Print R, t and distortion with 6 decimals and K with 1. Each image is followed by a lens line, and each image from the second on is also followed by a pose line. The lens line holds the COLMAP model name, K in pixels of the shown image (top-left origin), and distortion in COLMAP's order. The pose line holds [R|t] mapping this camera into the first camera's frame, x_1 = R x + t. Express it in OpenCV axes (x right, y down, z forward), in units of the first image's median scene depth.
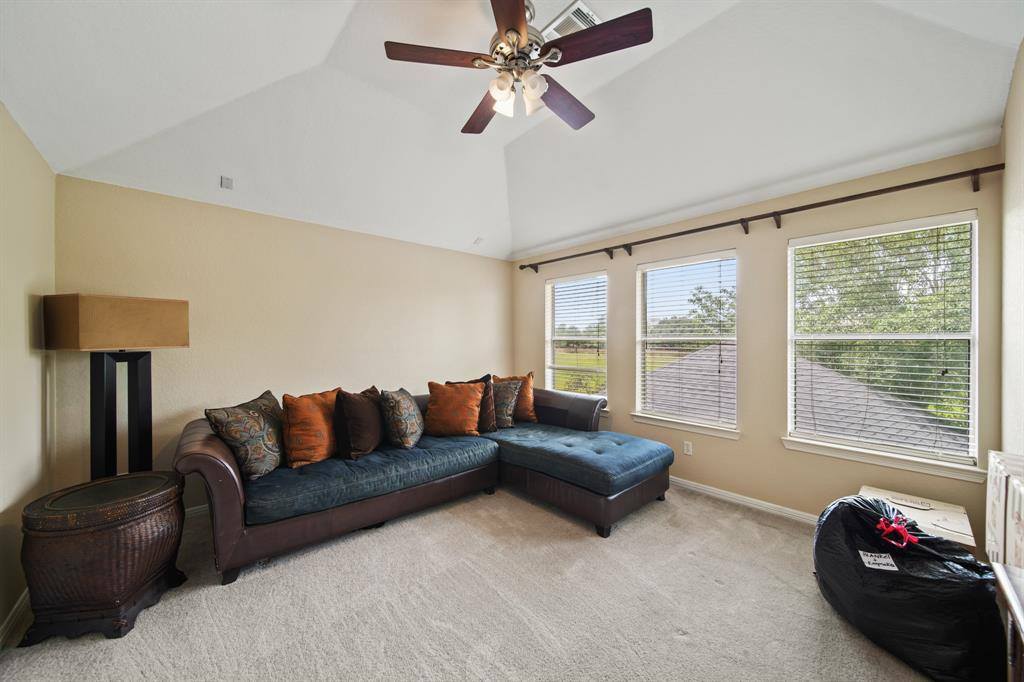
lens RADIAL K [[363.3, 0, 517.9], [0, 363.3, 340.5], [0, 0, 1]] dist [-0.001680, -0.000789]
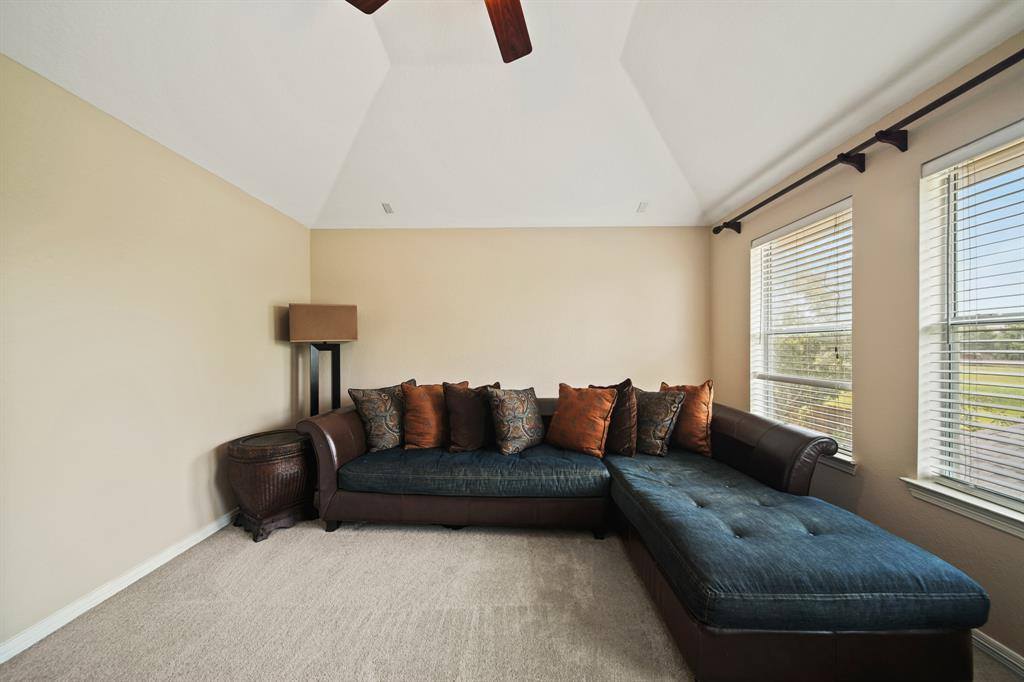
lens RADIAL K [[363.3, 0, 512.0], [0, 363.3, 347.4], [0, 0, 1]] dist [-0.001680, -0.000789]
pose [[0.725436, 0.002762, -0.688284, 0.327953], [-0.000127, 0.999992, 0.003880, 0.031723], [0.688289, -0.002727, 0.725431, 0.364818]]
